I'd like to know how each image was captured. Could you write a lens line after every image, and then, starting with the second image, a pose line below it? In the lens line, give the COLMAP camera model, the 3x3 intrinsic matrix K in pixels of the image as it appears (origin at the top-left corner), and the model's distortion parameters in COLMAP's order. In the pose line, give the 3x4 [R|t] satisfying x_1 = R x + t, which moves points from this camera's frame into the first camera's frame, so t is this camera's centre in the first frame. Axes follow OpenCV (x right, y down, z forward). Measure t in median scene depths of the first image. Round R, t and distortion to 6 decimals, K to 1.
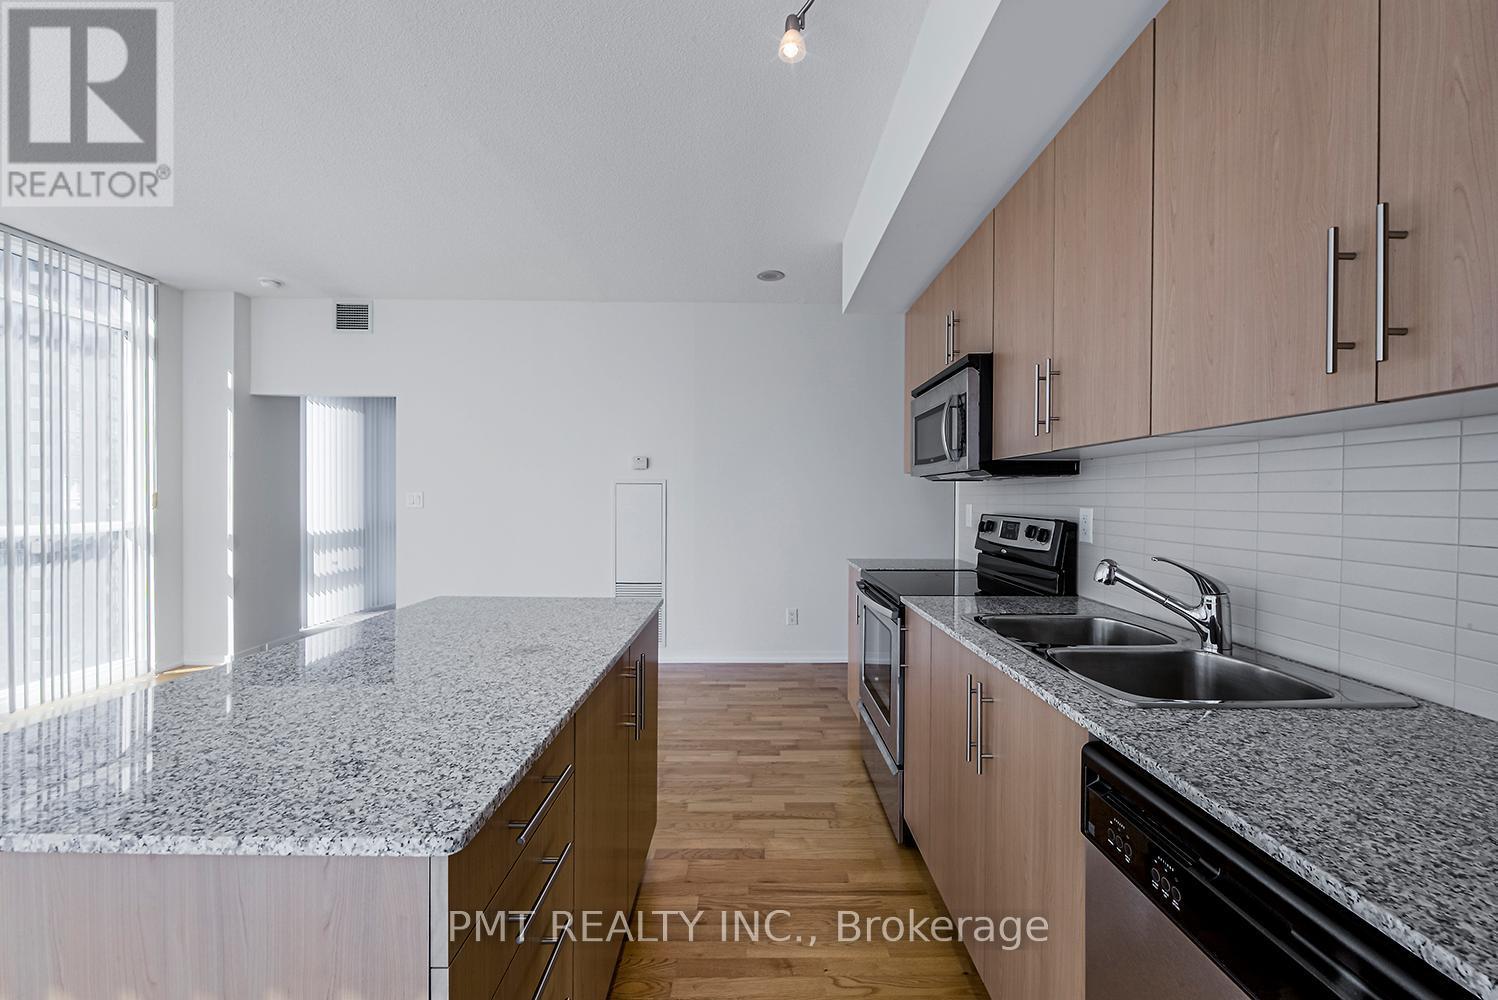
lens RADIAL K [[592.7, 0, 753.2], [0, 592.7, 503.8], [0, 0, 1]] dist [-0.000867, -0.000167]
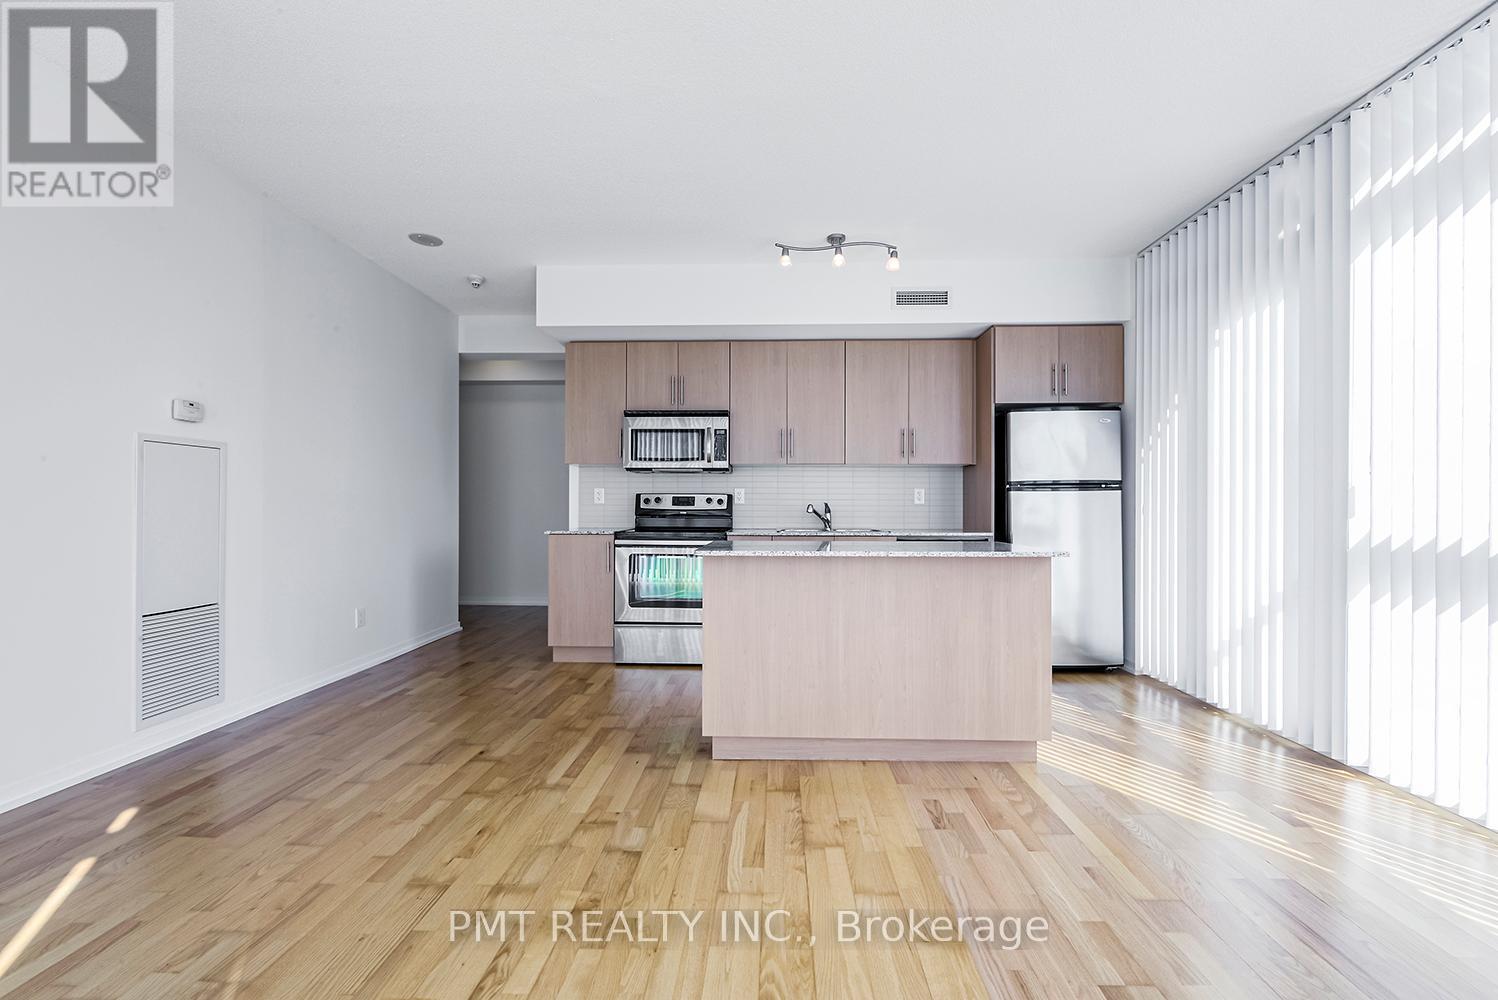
lens RADIAL K [[592.7, 0, 753.2], [0, 592.7, 503.8], [0, 0, 1]] dist [-0.000867, -0.000167]
pose [[0.040614, 0.002638, 0.999171, -1.645499], [0.008918, 0.999956, -0.003002, 0.071060], [-0.999135, 0.009032, 0.040589, 0.838715]]
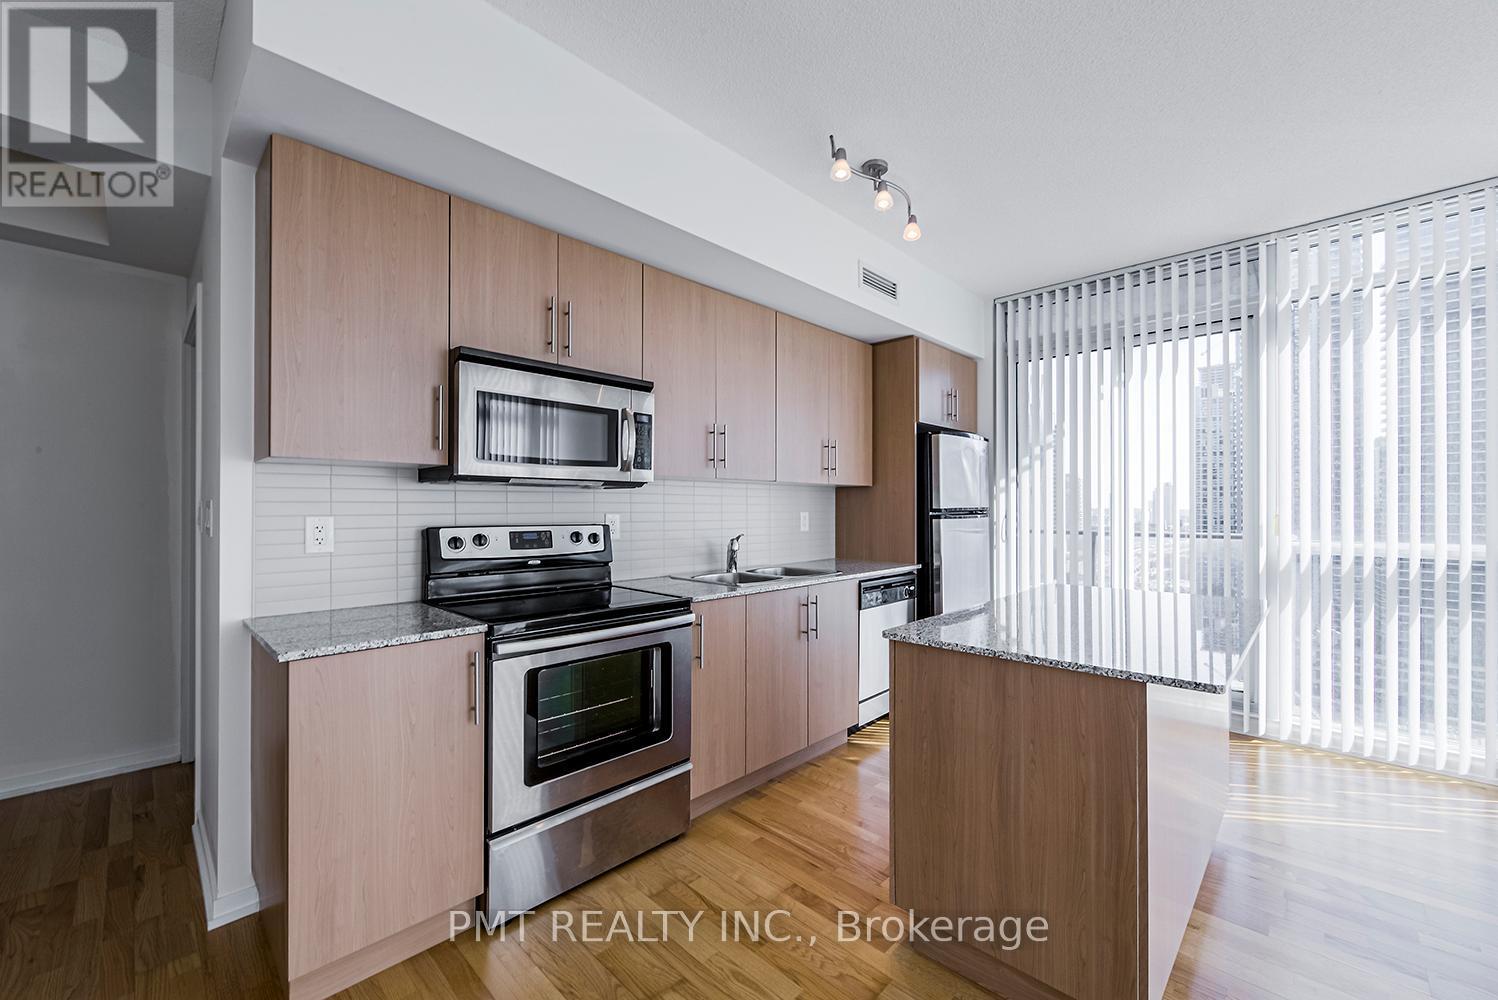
lens RADIAL K [[597.0, 0, 766.1], [0, 597.0, 506.1], [0, 0, 1]] dist [-0.000414, -0.000151]
pose [[-0.724124, -0.002760, 0.689665, -0.603232], [0.004044, 0.999958, 0.008249, -0.020052], [-0.689658, 0.008763, -0.724082, 1.699191]]
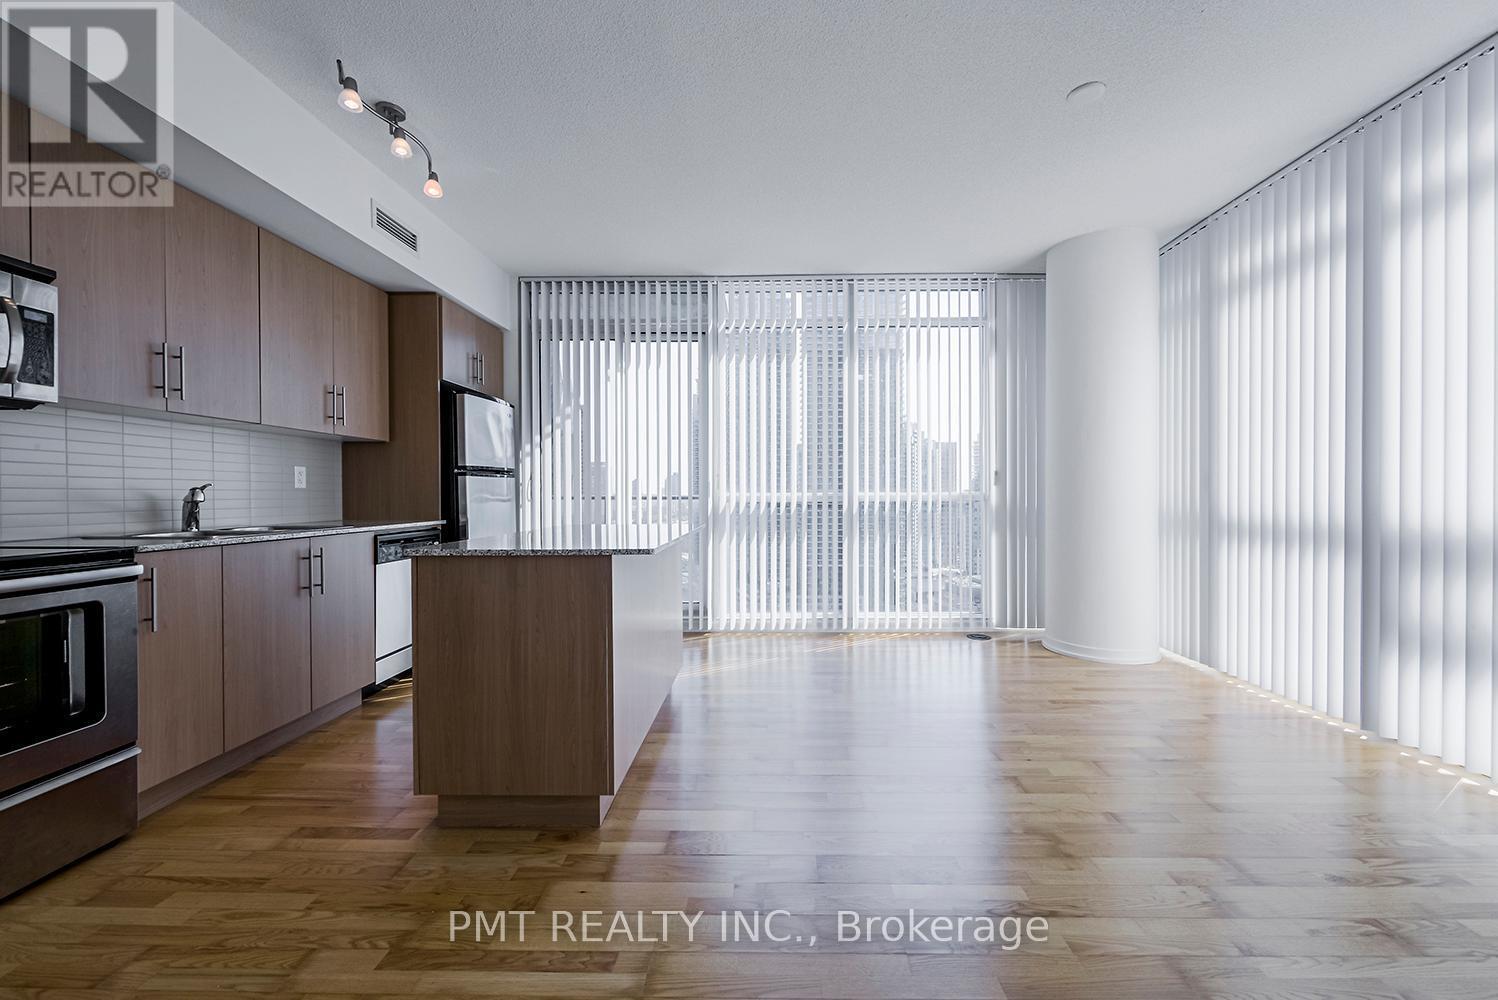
lens RADIAL K [[595.8, 0, 766.2], [0, 595.8, 500.3], [0, 0, 1]] dist [-0.000581, -0.000714]
pose [[-0.999850, -0.003105, 0.017034, -0.710584], [-0.002724, 0.999746, 0.022350, 0.063731], [-0.017099, 0.022300, -0.999605, 1.876460]]
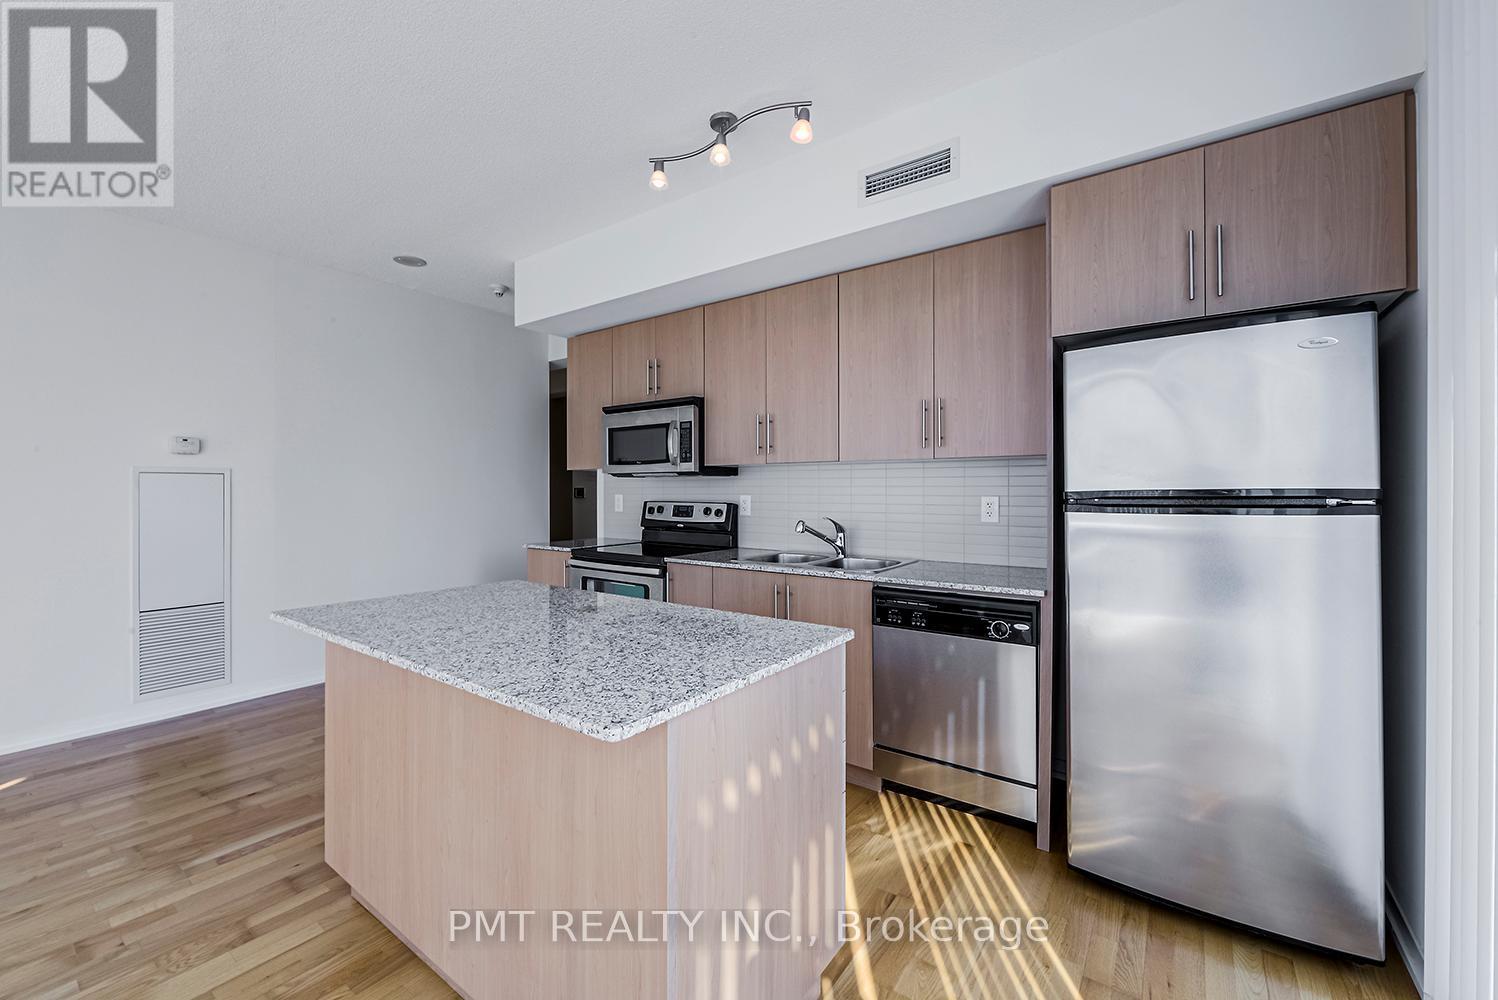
lens RADIAL K [[594.6, 0, 751.4], [0, 594.6, 490.5], [0, 0, 1]] dist [-0.000843, -0.000014]
pose [[0.589798, -0.004972, 0.807536, -0.798965], [0.012008, 0.999924, -0.002614, -0.002466], [-0.807462, 0.011239, 0.589813, -0.029706]]
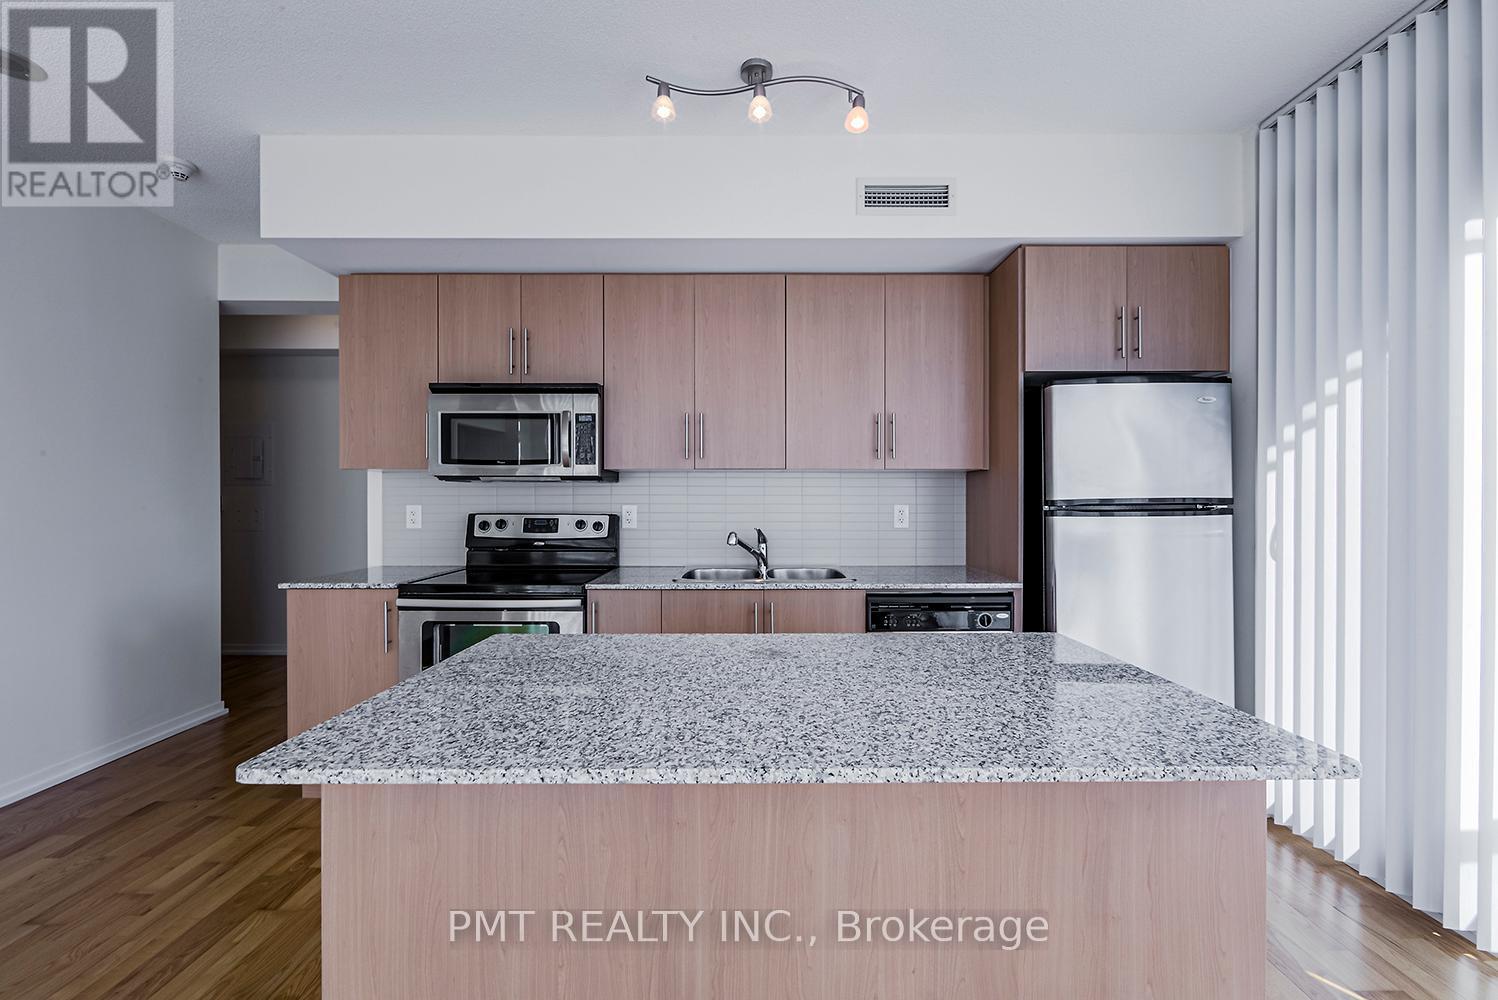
lens RADIAL K [[592.7, 0, 753.2], [0, 592.7, 503.8], [0, 0, 1]] dist [-0.000867, -0.000167]
pose [[0.005034, -0.011188, 0.999925, -0.891523], [0.011364, 0.999873, 0.011130, -0.009015], [-0.999923, 0.011307, 0.005161, 0.669643]]
